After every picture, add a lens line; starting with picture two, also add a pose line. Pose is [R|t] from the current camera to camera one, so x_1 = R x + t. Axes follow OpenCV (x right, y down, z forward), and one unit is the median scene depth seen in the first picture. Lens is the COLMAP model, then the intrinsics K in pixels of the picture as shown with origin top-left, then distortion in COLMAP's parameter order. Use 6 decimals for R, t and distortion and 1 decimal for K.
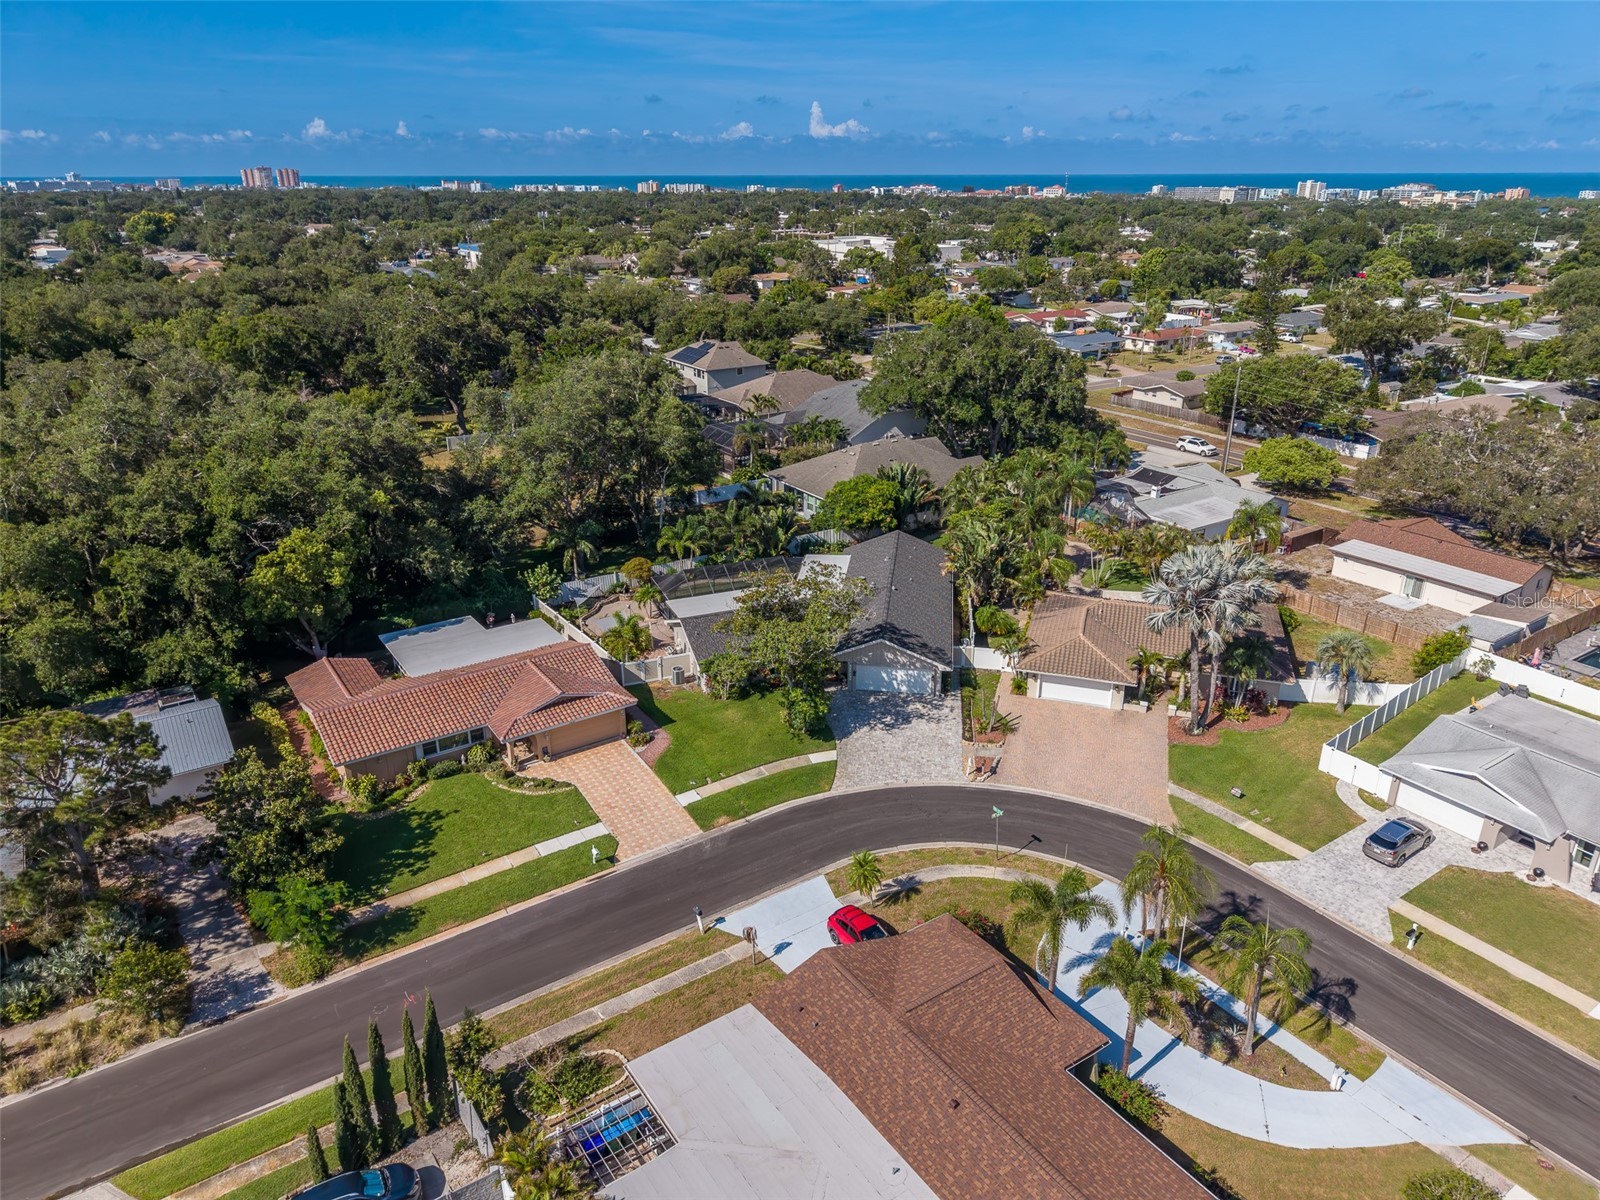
lens RADIAL K [[1066.4, 0, 800.0], [0, 1066.4, 600.0], [0, 0, 1]] dist [0.011582, 0.001594]
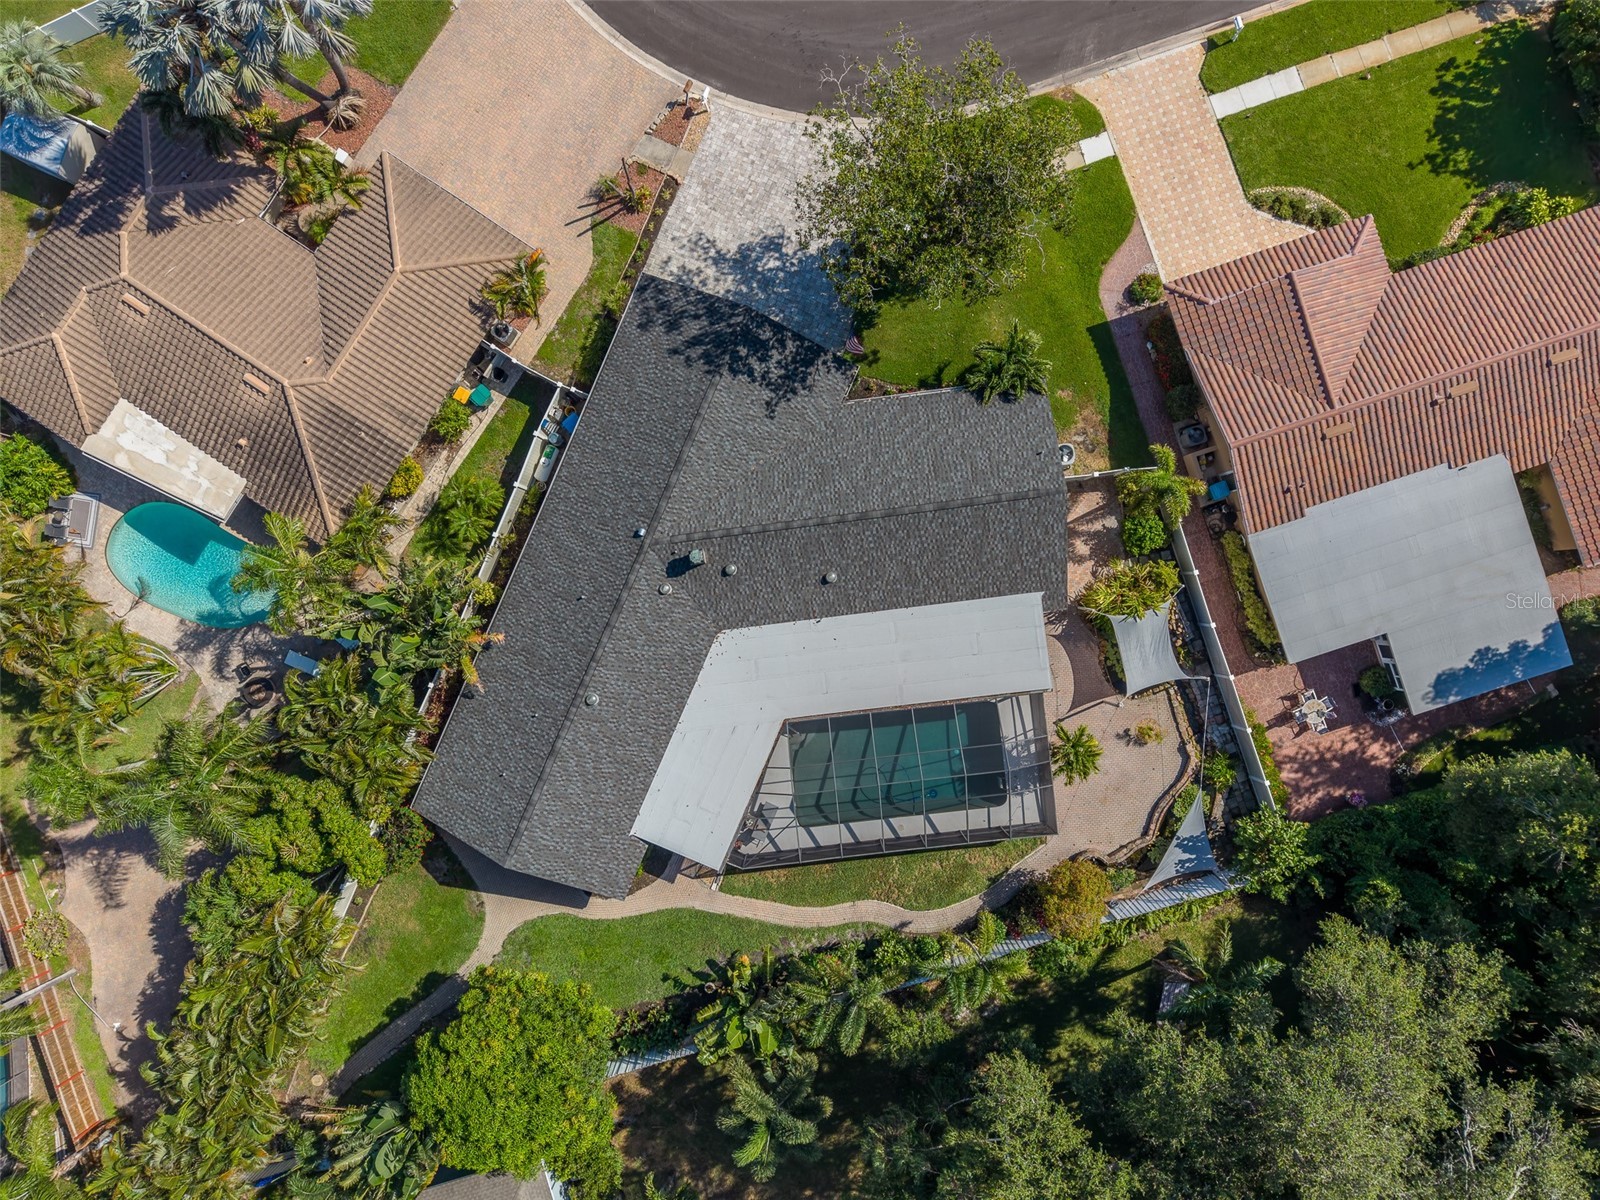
lens RADIAL K [[1120.7, 0, 800.0], [0, 1120.7, 600.0], [0, 0, 1]] dist [-0.006066, -0.004891]
pose [[-0.961200, -0.273061, 0.039150, -0.019518], [0.138295, -0.354205, 0.924886, -0.565956], [-0.238683, 0.894414, 0.378225, 0.879566]]
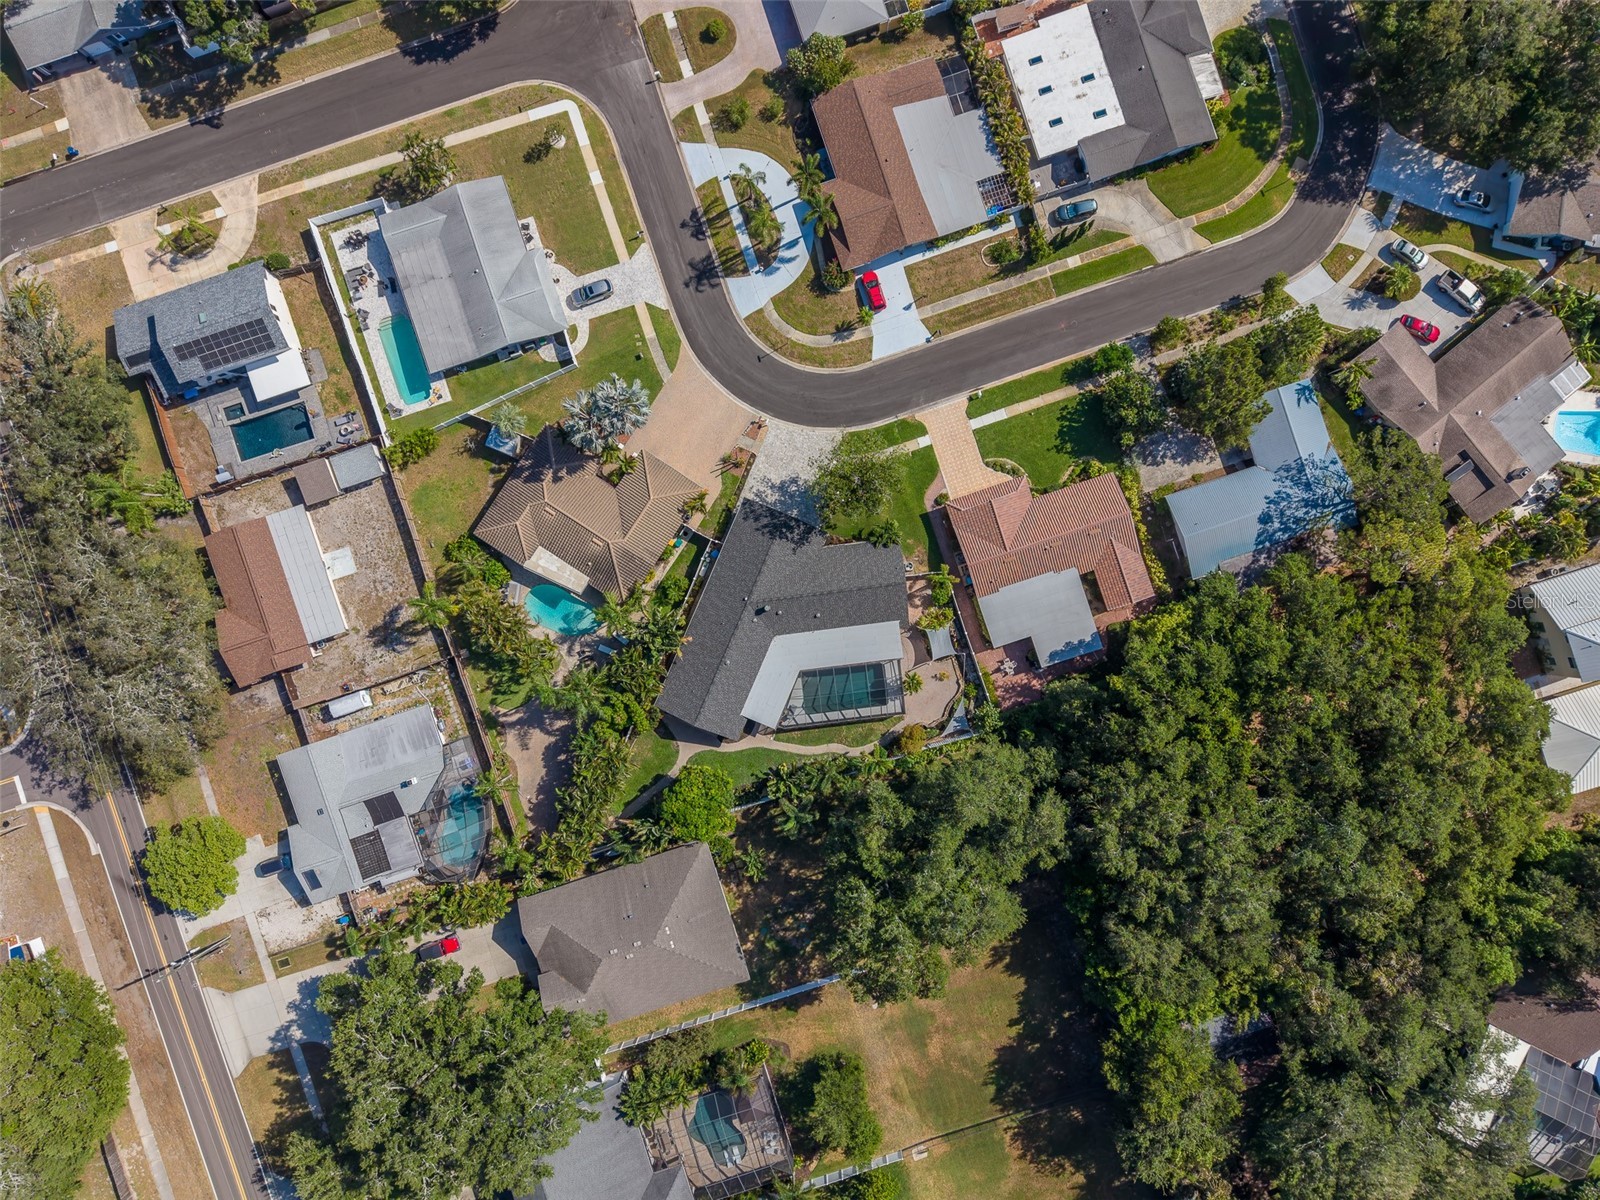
lens RADIAL K [[1098.9, 0, 800.0], [0, 1098.9, 600.0], [0, 0, 1]] dist [0.084665, 0.000267]
pose [[-0.962280, -0.269952, 0.033812, -0.031242], [0.132757, -0.357442, 0.924452, -1.433154], [-0.237472, 0.894070, 0.379797, 0.488927]]
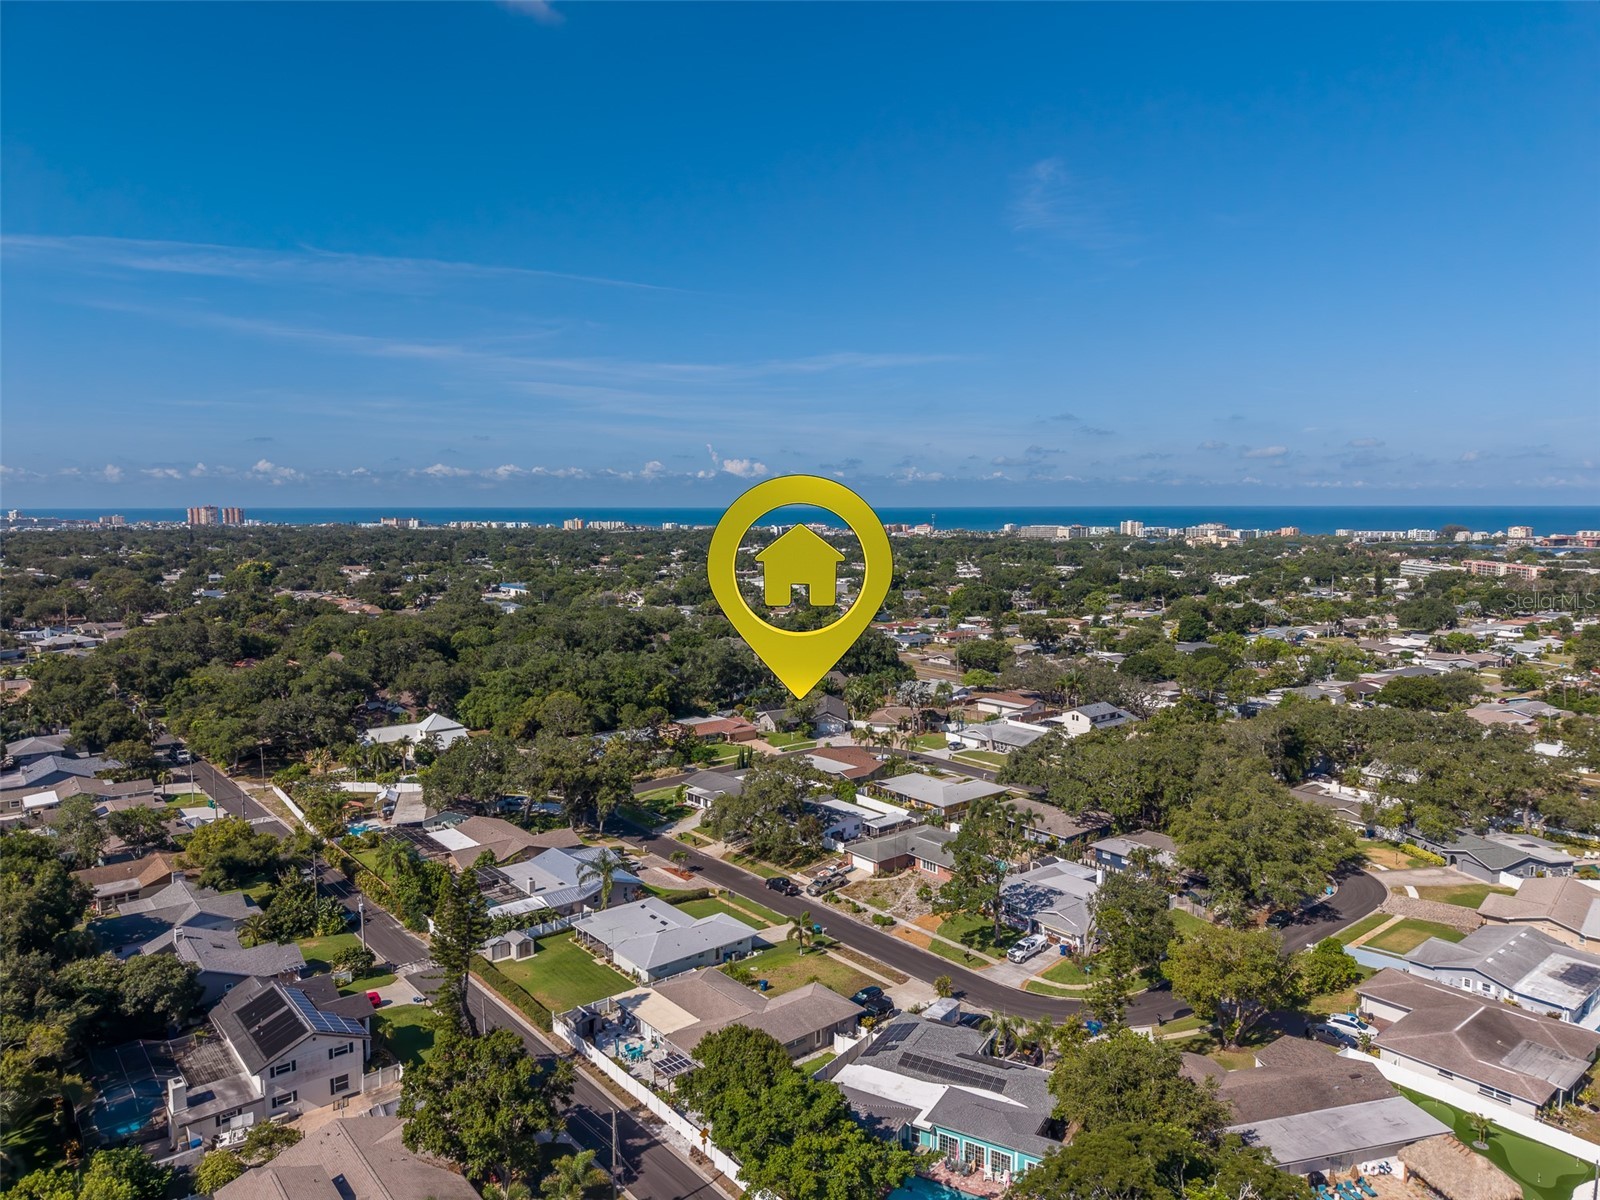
lens RADIAL K [[1066.4, 0, 800.0], [0, 1066.4, 600.0], [0, 0, 1]] dist [0.011582, 0.001594]
pose [[0.995395, -0.008219, 0.095502, -0.326613], [0.035236, 0.957935, -0.284815, 0.647485], [-0.089143, 0.286869, 0.953813, -2.324310]]
